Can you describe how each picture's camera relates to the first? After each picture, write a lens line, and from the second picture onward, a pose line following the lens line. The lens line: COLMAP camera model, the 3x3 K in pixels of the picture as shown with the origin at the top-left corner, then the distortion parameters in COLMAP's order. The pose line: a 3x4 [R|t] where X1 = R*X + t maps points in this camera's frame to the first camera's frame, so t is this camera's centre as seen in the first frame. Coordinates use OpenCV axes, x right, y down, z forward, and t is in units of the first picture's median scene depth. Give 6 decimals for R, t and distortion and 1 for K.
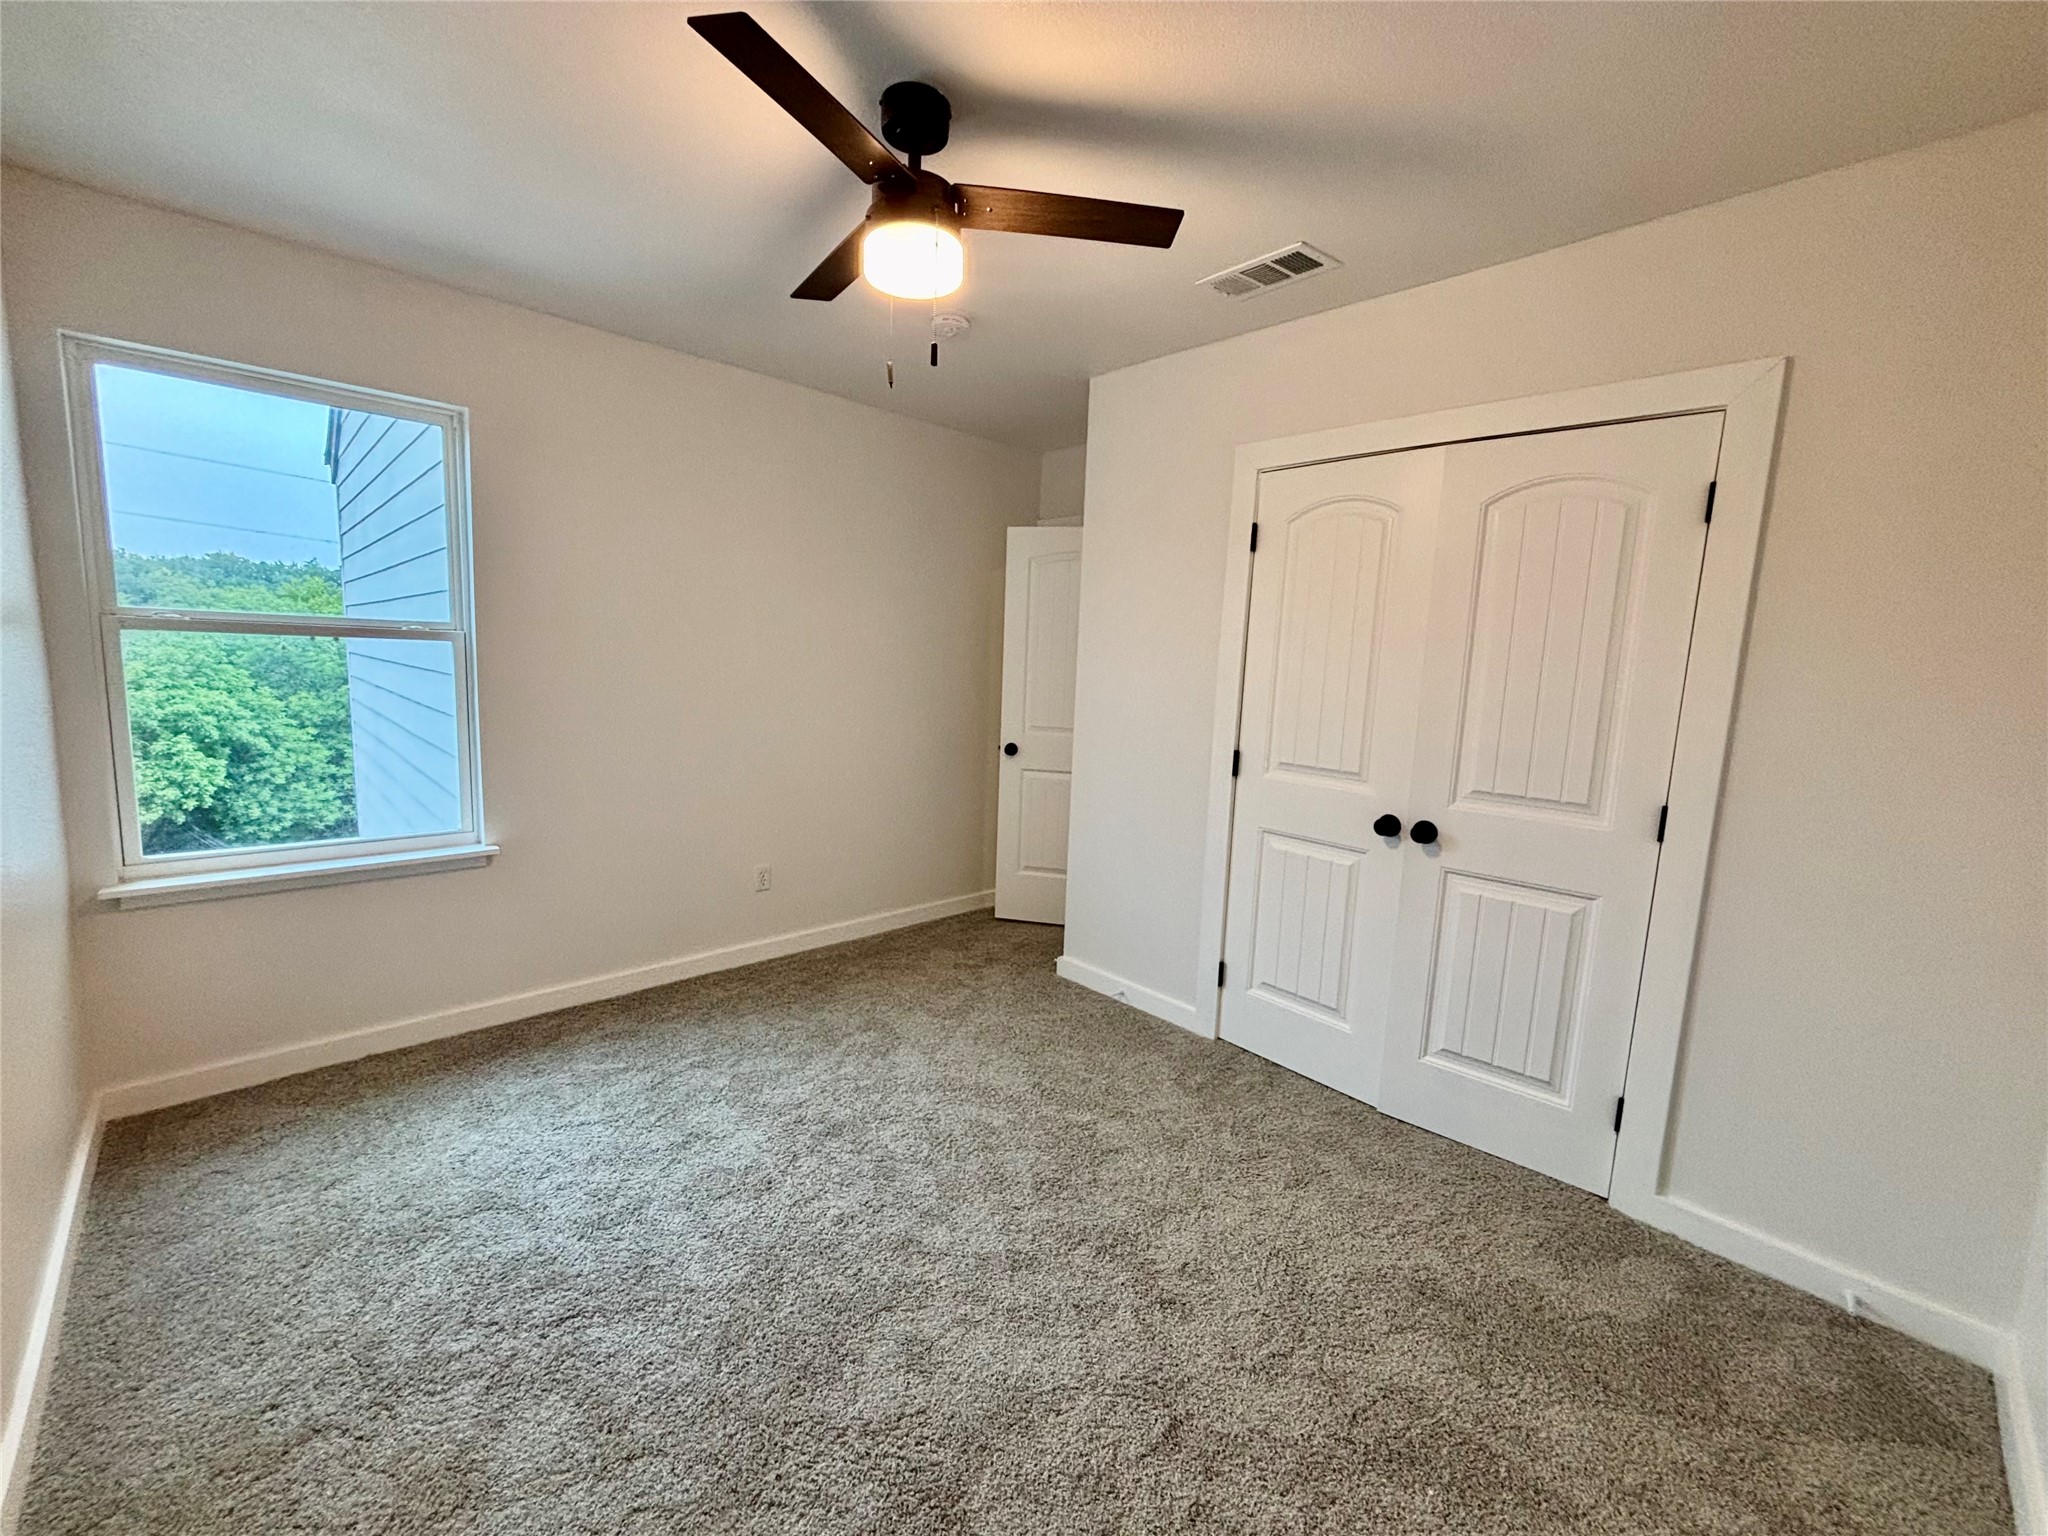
lens RADIAL K [[874.4, 0, 1010.3], [0, 874.4, 773.4], [0, 0, 1]] dist [0.001096, -0.000015]
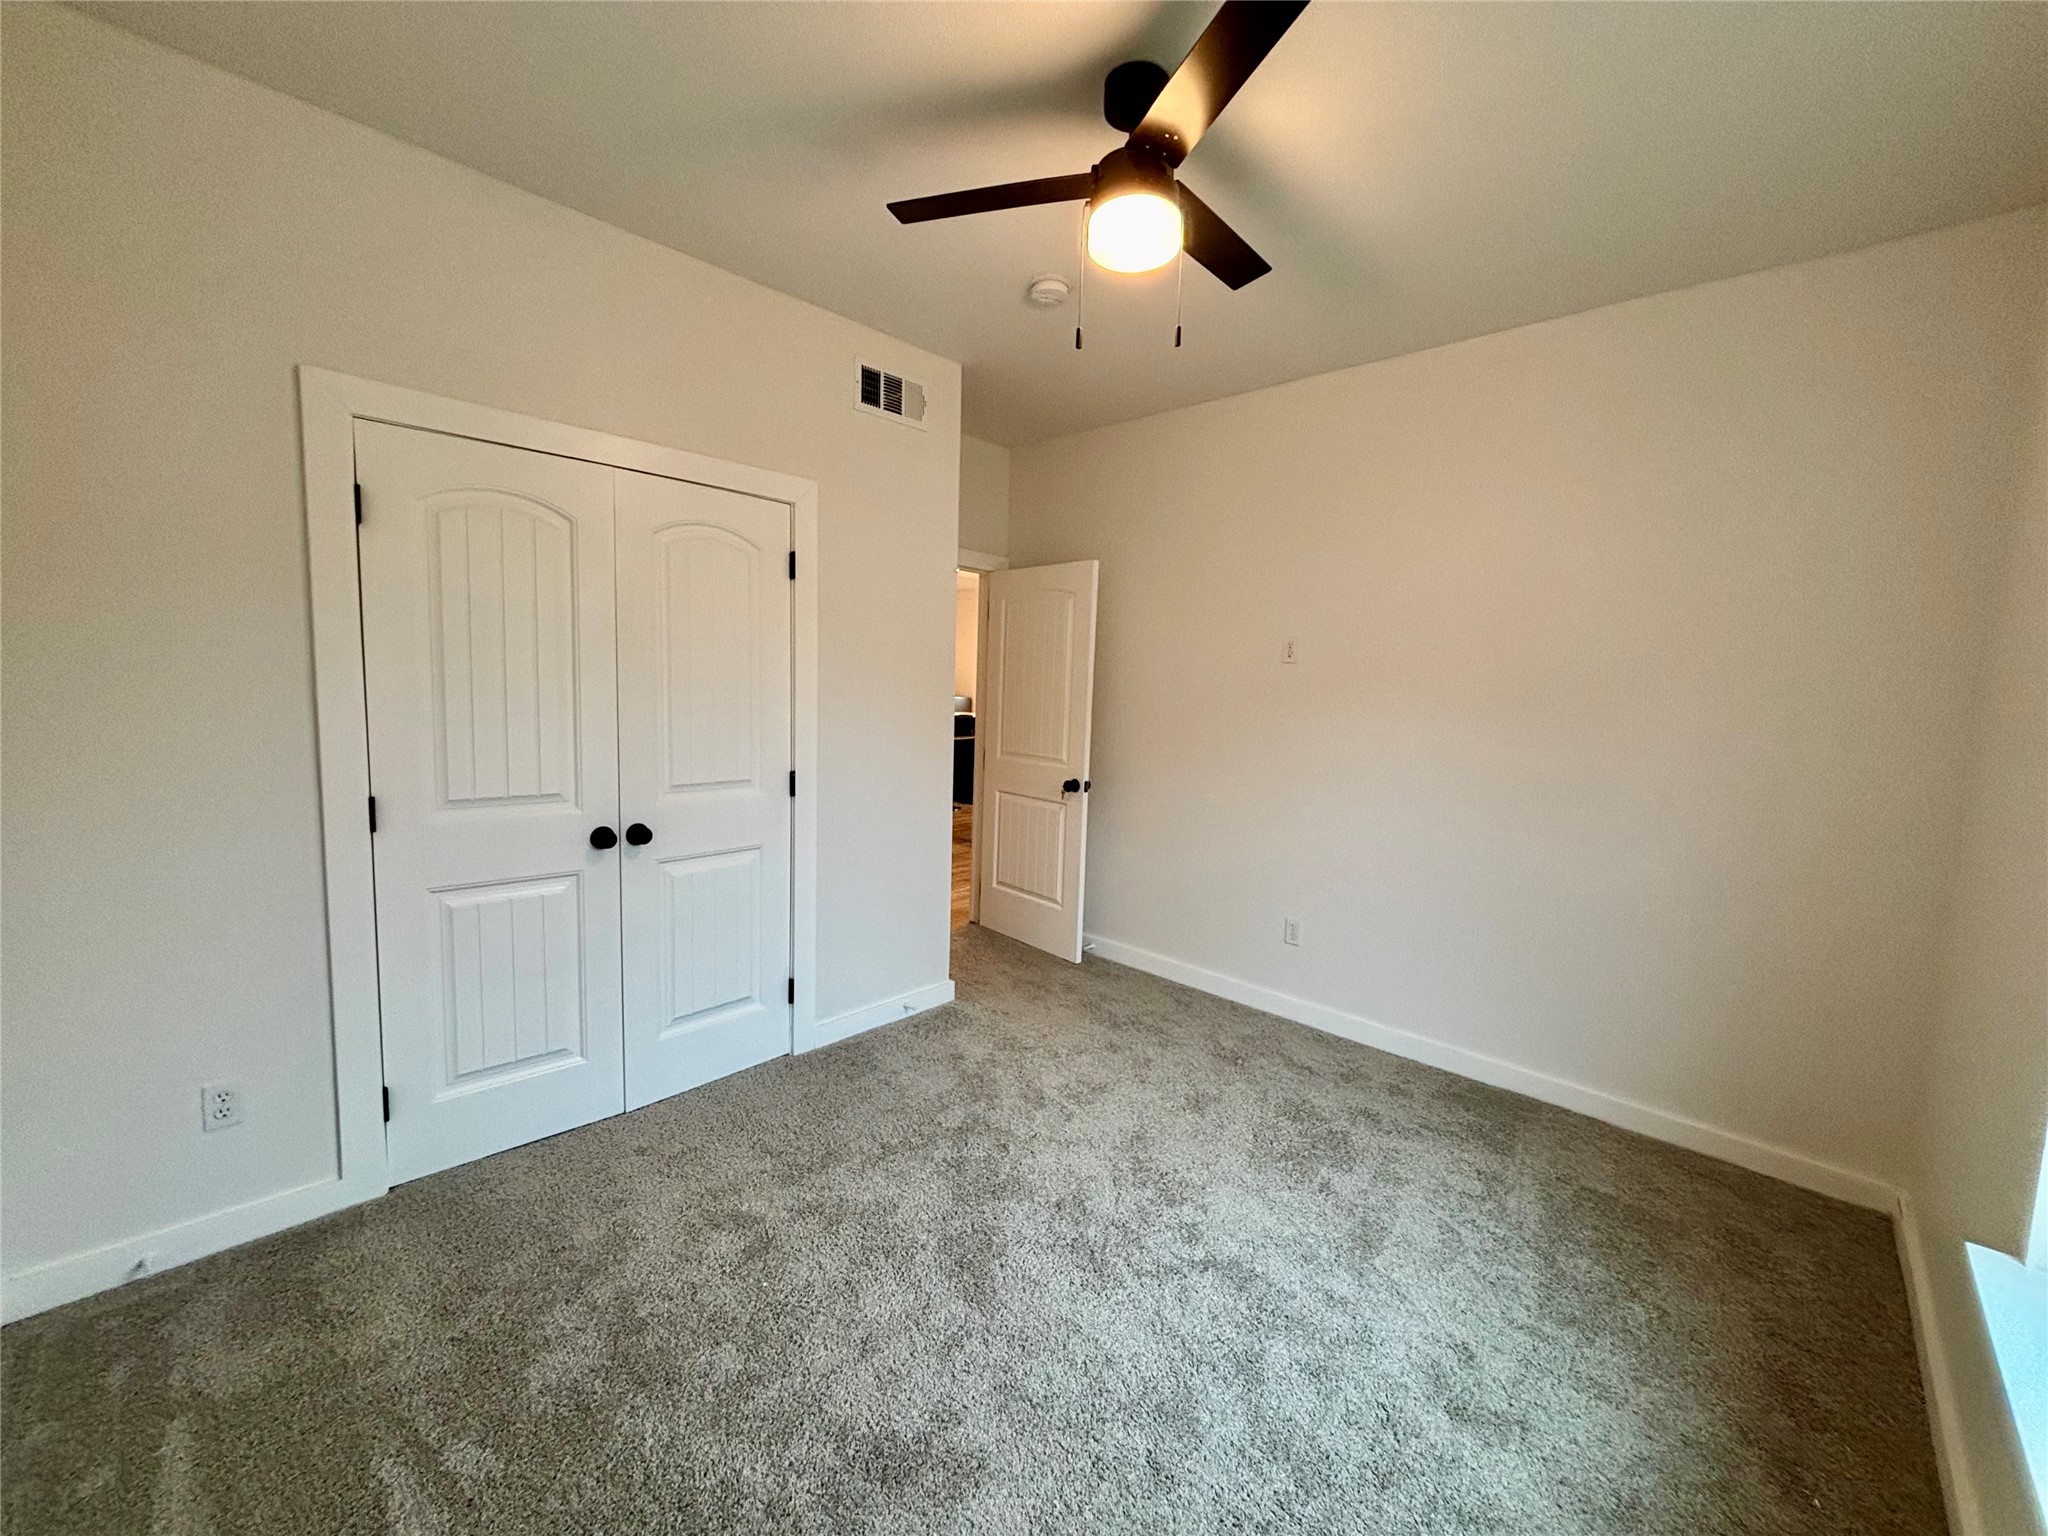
lens RADIAL K [[821.4, 0, 1019.9], [0, 821.4, 771.5], [0, 0, 1]] dist [0.002869, -0.000429]
pose [[-0.070006, -0.143720, 0.987139, -0.522625], [0.107097, 0.982765, 0.150678, -0.106265], [-0.991781, 0.116268, -0.053407, 0.580662]]
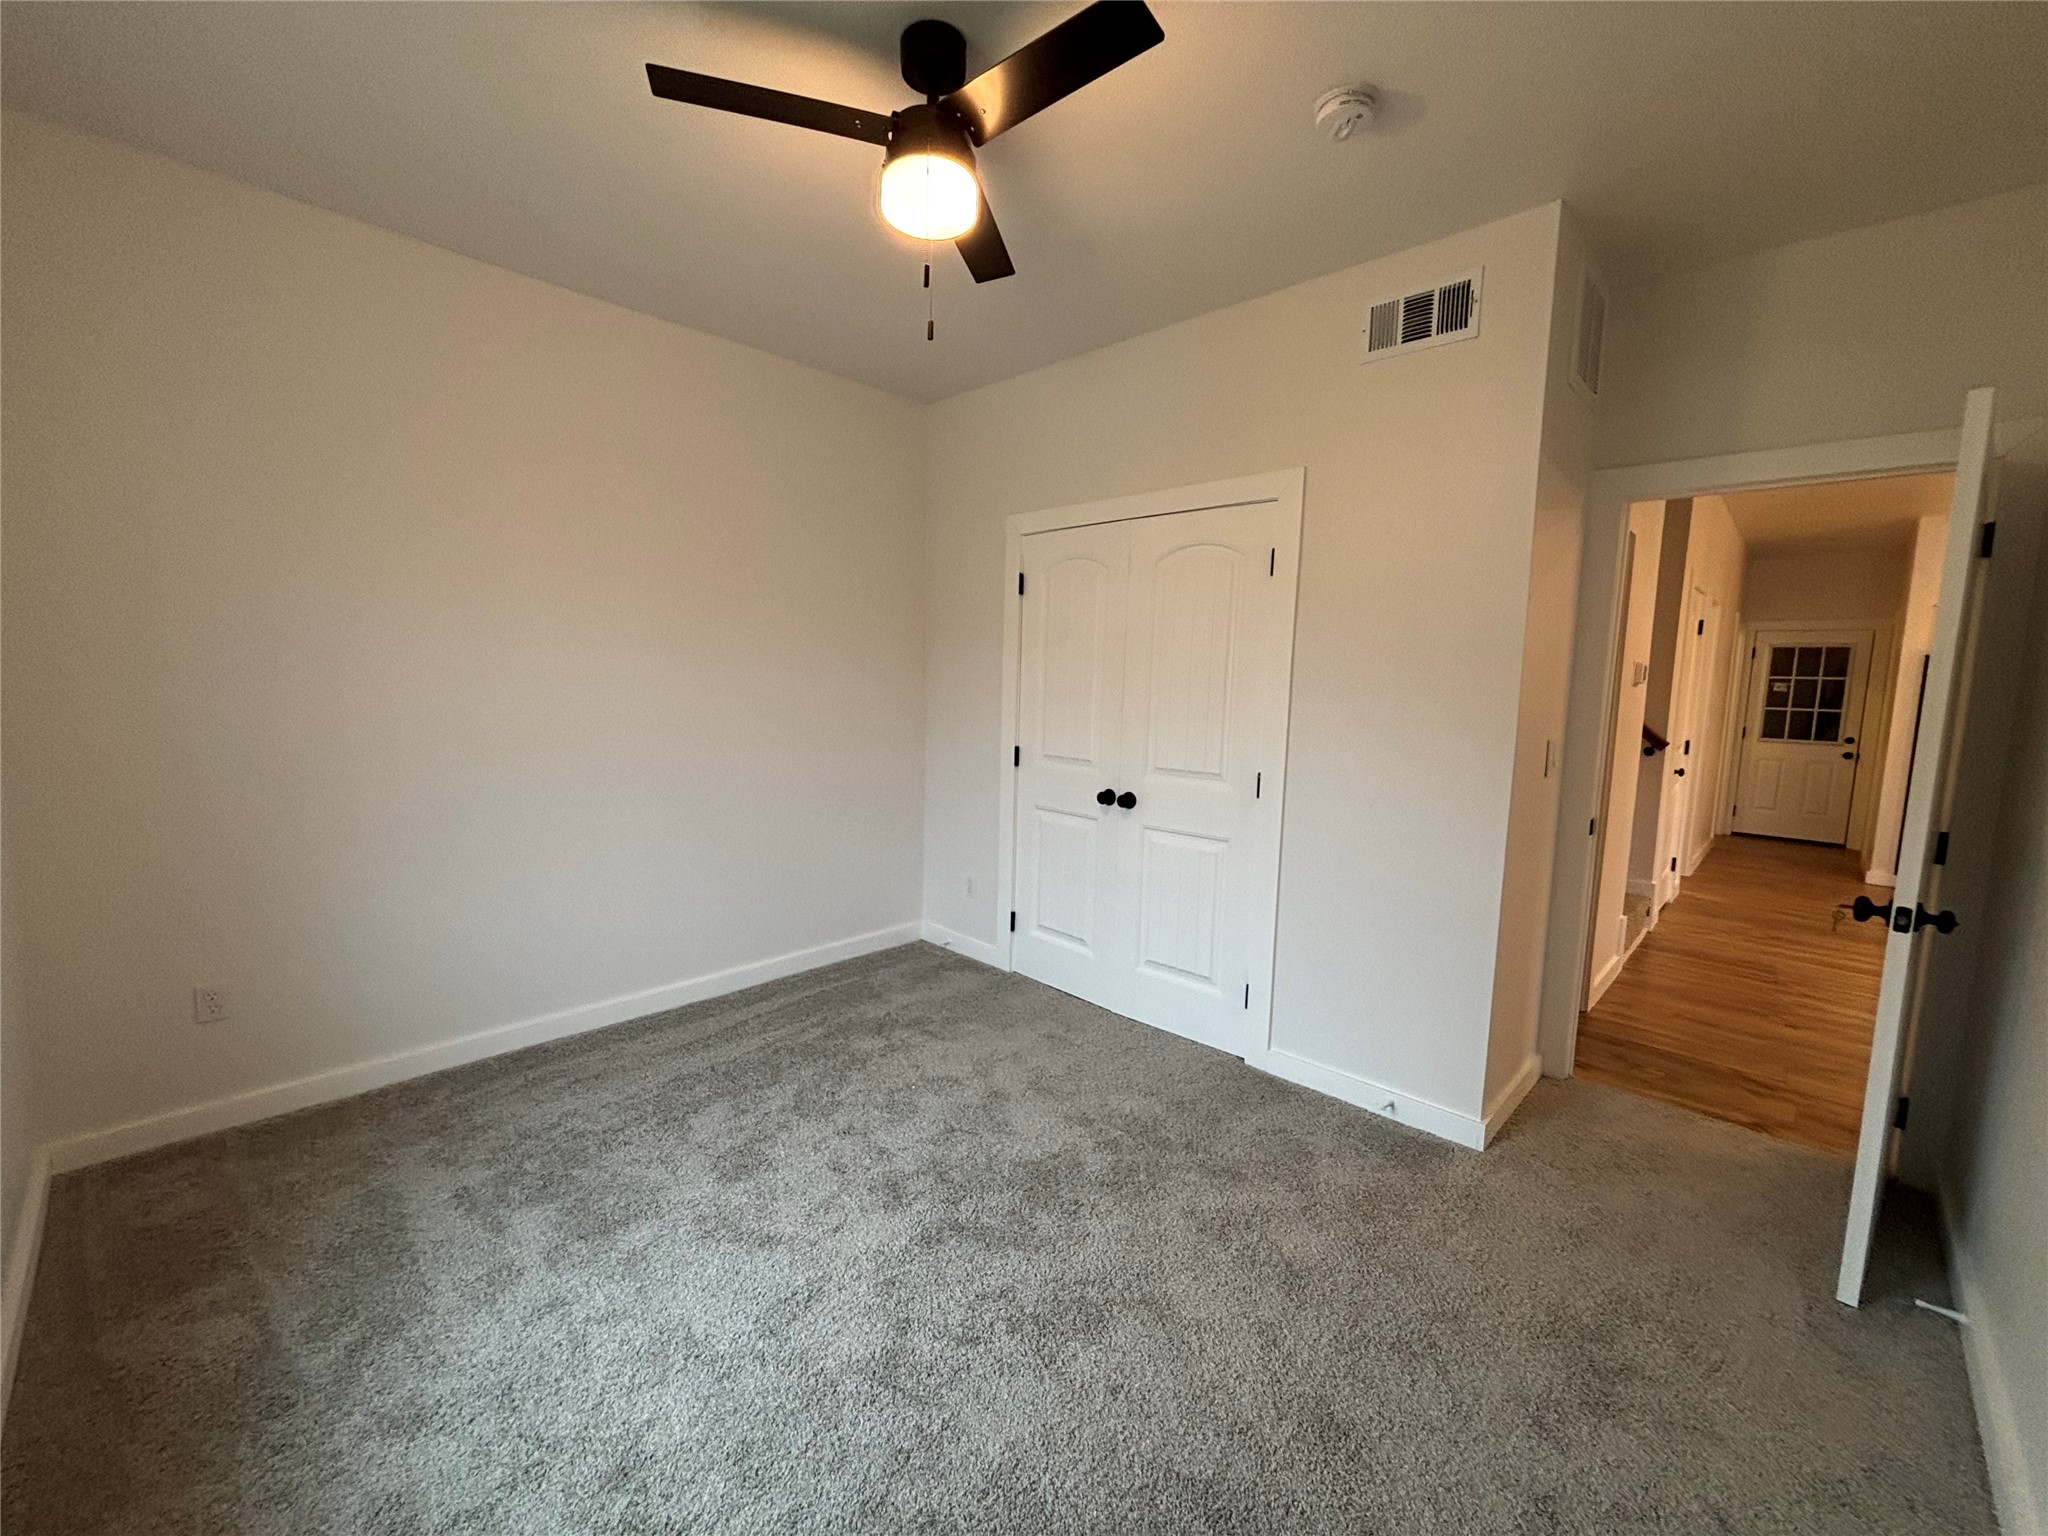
lens RADIAL K [[823.0, 0, 1028.9], [0, 823.0, 765.1], [0, 0, 1]] dist [-0.000265, -0.000741]
pose [[0.997628, -0.019066, 0.066139, 0.235316], [0.021078, 0.999332, -0.029858, 0.047349], [-0.065525, 0.031181, 0.997364, -0.262111]]
